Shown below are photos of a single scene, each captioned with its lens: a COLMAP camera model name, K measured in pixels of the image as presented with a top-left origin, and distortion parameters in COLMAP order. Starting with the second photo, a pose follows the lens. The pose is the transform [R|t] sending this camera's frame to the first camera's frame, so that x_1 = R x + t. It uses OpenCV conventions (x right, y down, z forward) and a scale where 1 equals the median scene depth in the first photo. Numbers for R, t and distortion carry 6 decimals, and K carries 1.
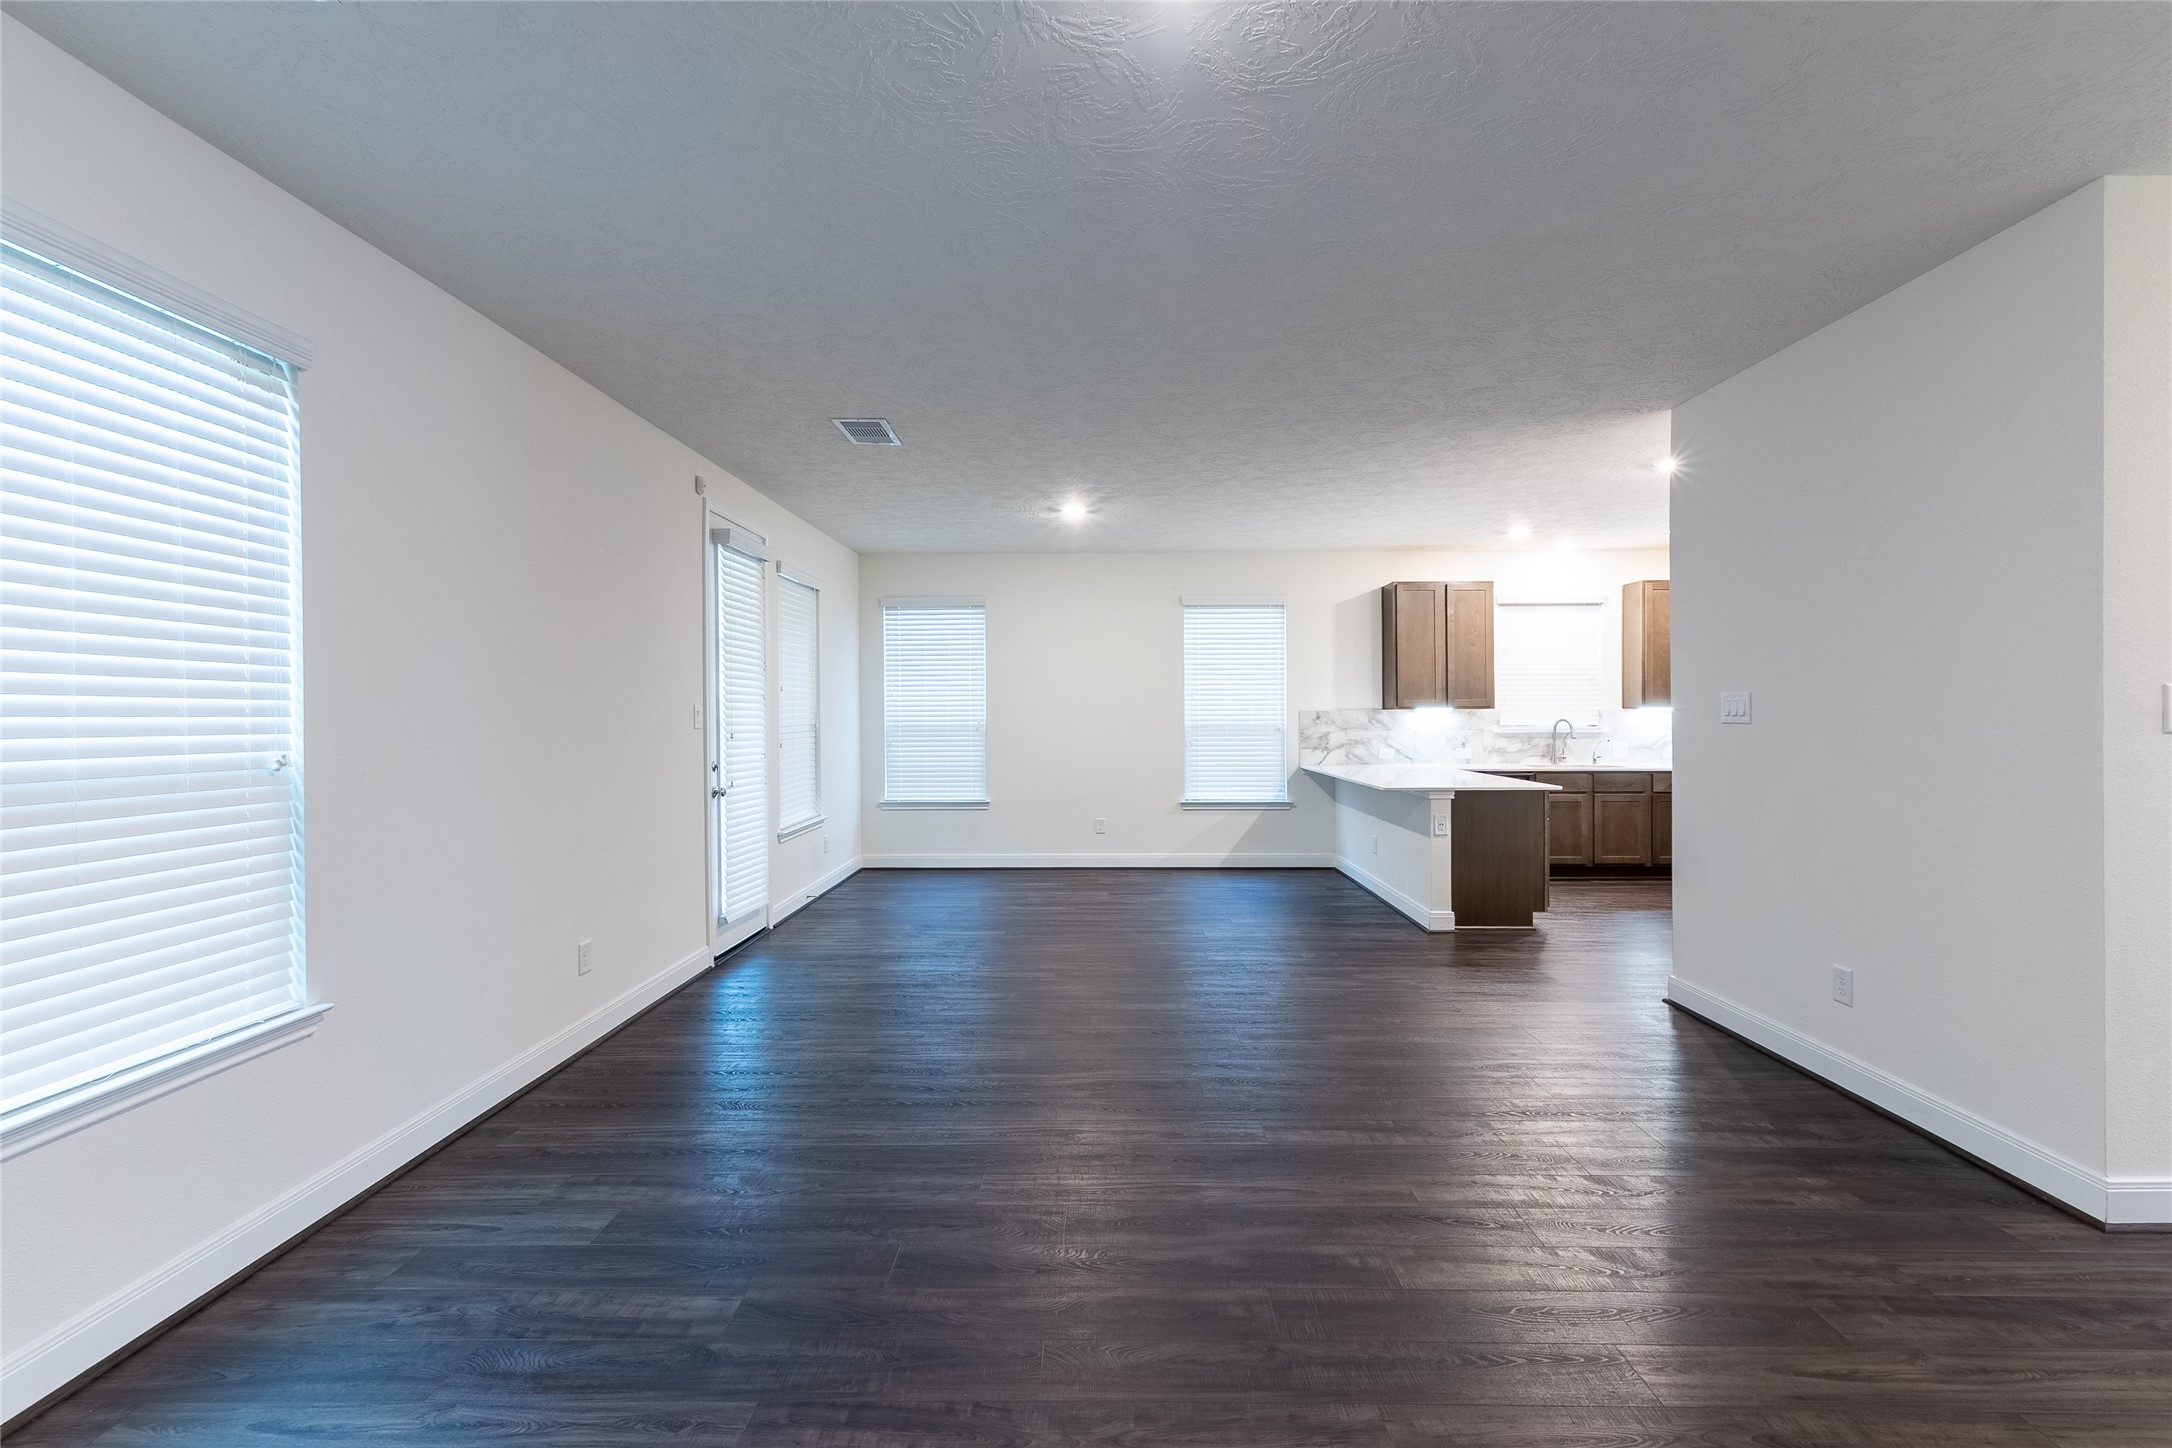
lens RADIAL K [[920.5, 0, 1089.5], [0, 920.5, 706.7], [0, 0, 1]] dist [0.007531, -0.001922]
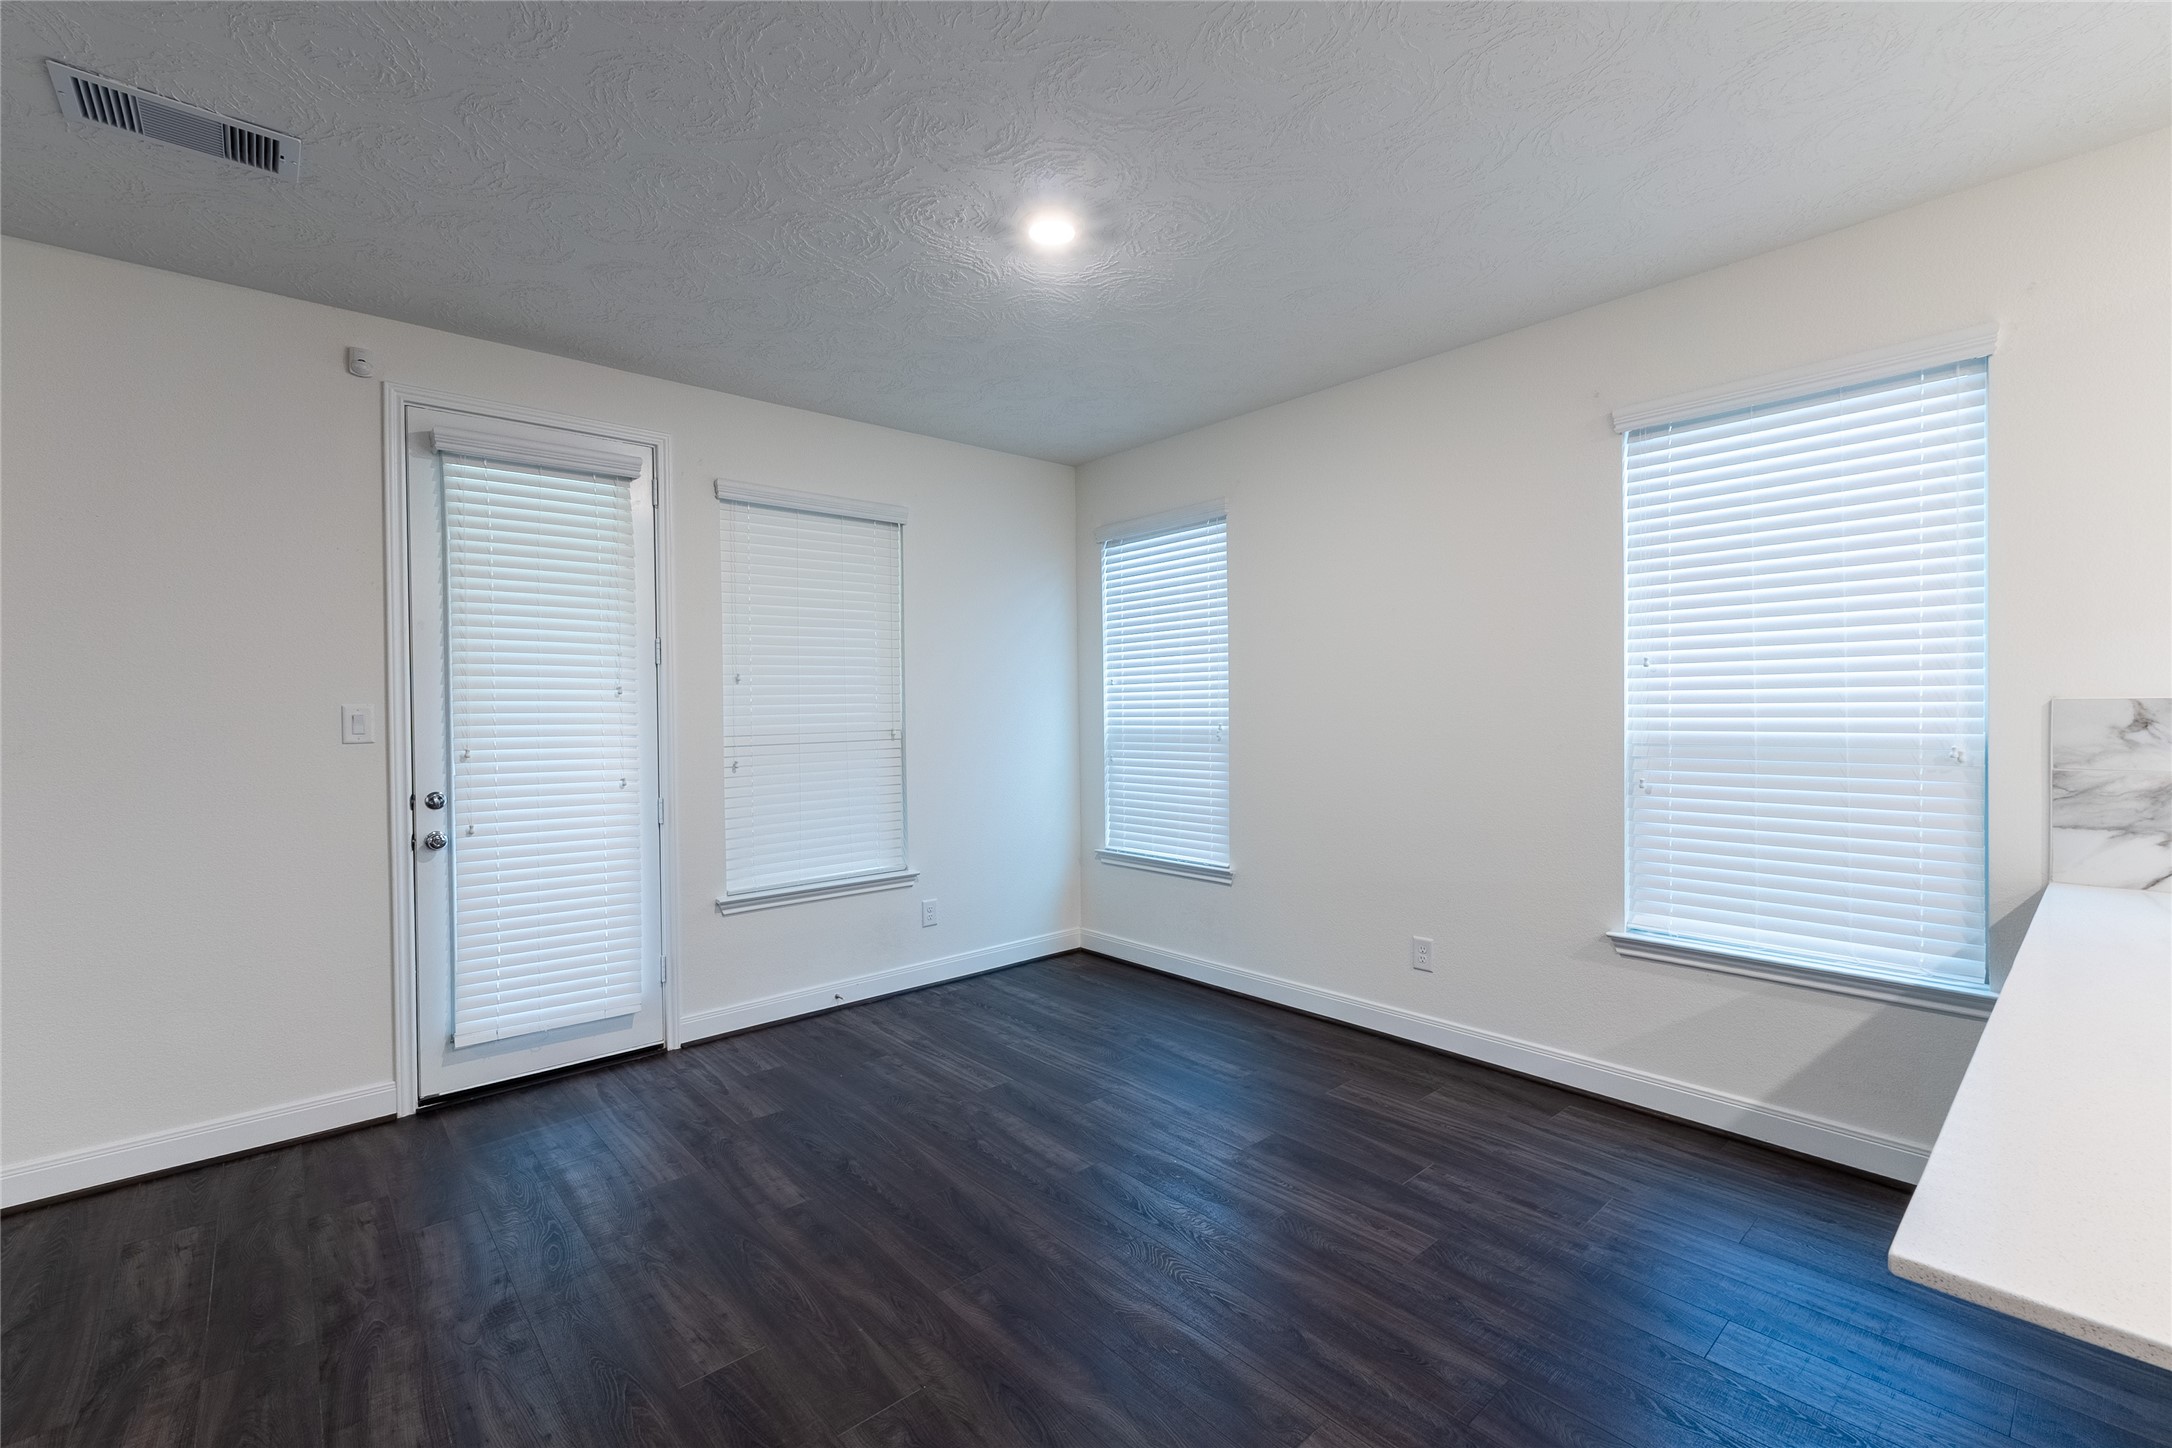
lens RADIAL K [[920.5, 0, 1089.0], [0, 920.5, 719.3], [0, 0, 1]] dist [0.007531, -0.001922]
pose [[0.678349, 0.004170, -0.734728, 0.241311], [0.013406, 0.999747, 0.018052, 0.001285], [0.734618, -0.022095, 0.678121, 0.577390]]
